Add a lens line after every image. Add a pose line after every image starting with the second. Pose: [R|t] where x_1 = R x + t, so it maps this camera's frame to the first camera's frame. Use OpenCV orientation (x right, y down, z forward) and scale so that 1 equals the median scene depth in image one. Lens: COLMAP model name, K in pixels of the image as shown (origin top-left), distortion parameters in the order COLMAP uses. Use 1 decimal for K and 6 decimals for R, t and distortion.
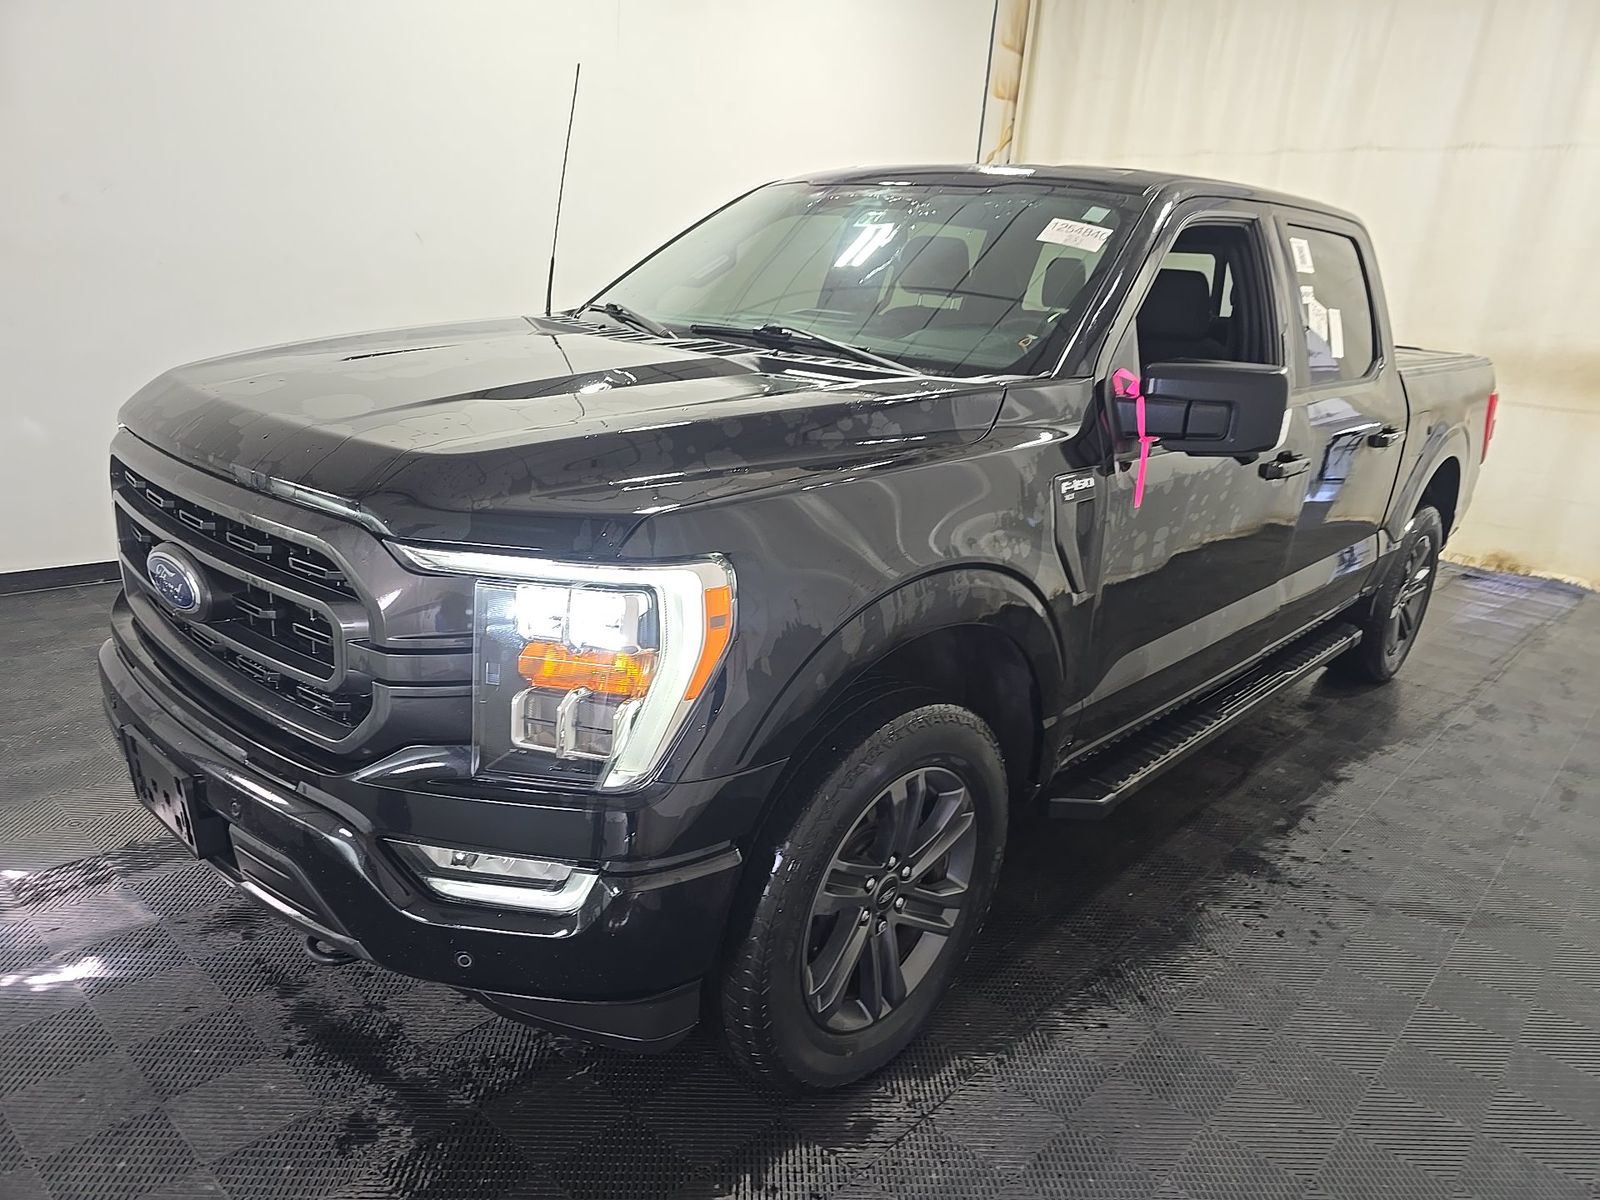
lens RADIAL K [[1093.0, 0, 800.0], [0, 1093.0, 600.0], [0, 0, 1]] dist [-0.004262, -0.004548]
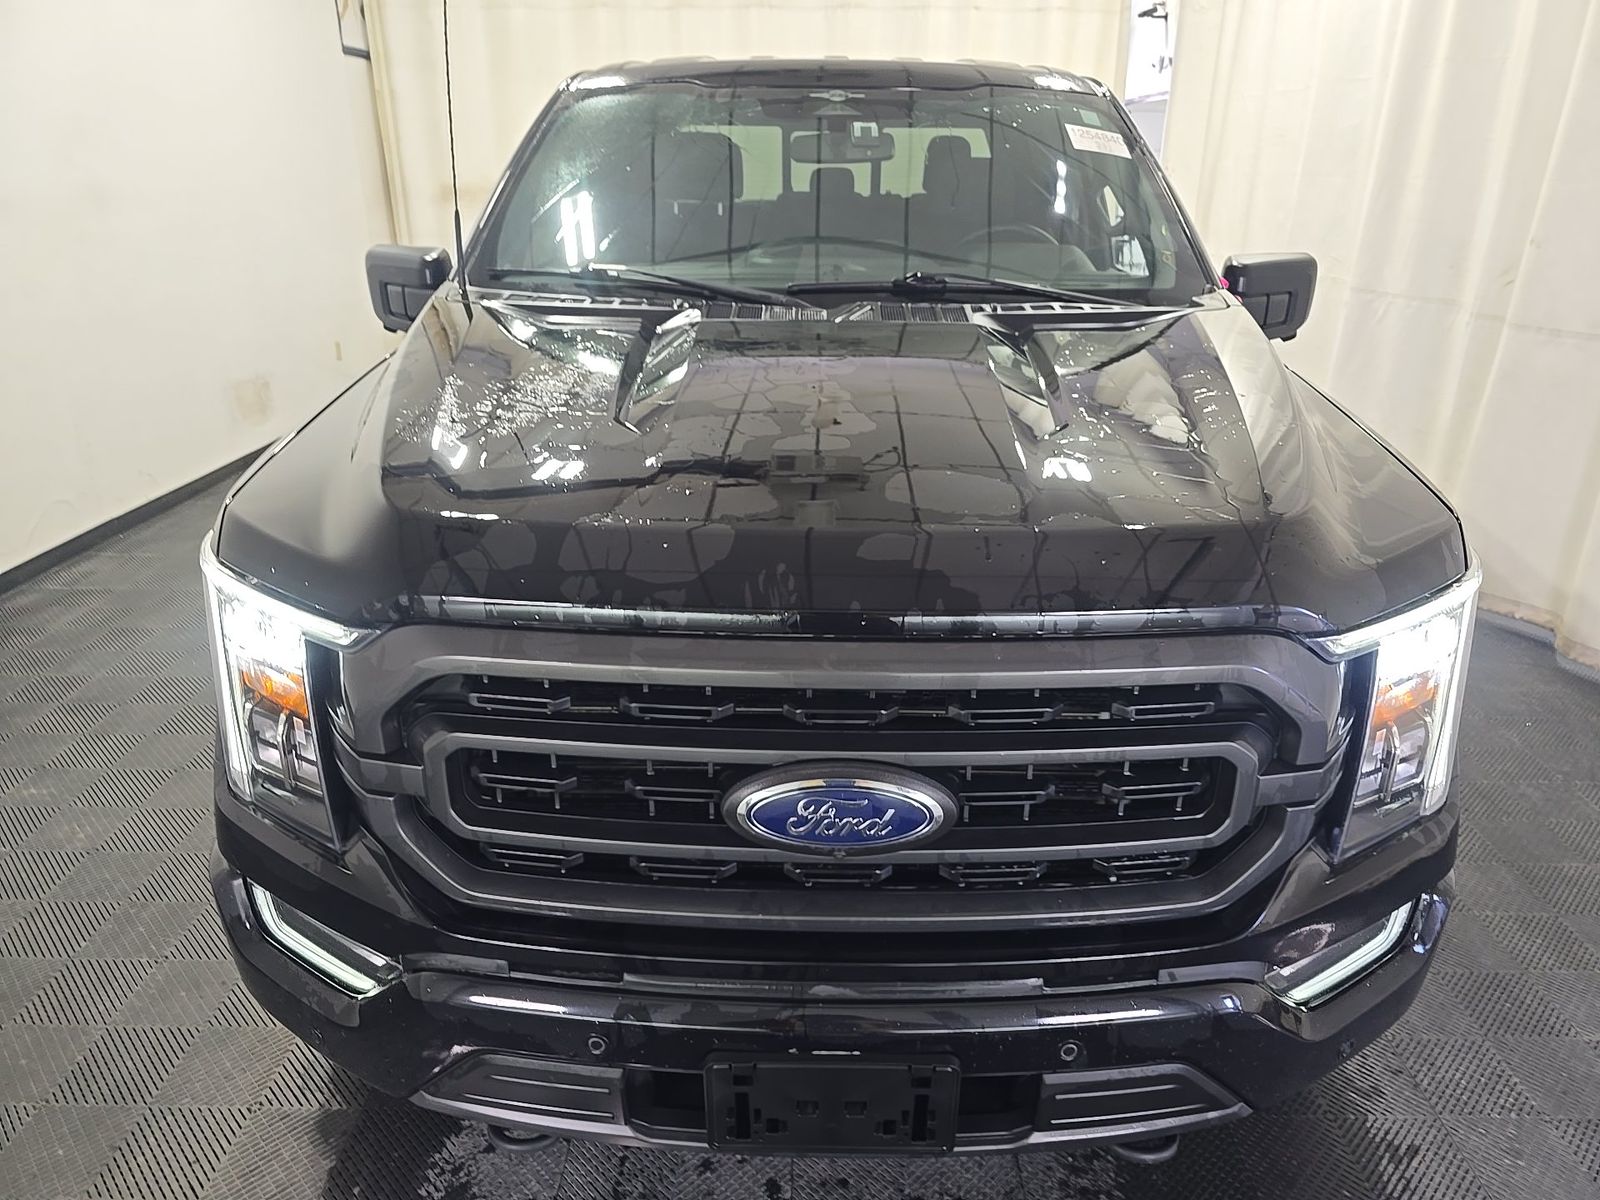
lens RADIAL K [[1093.0, 0, 800.0], [0, 1093.0, 600.0], [0, 0, 1]] dist [-0.004262, -0.004548]
pose [[0.764270, -0.309877, 0.565568, -0.962410], [0.239026, 0.950642, 0.197856, -0.285486], [-0.598964, -0.016030, 0.800616, 0.509315]]
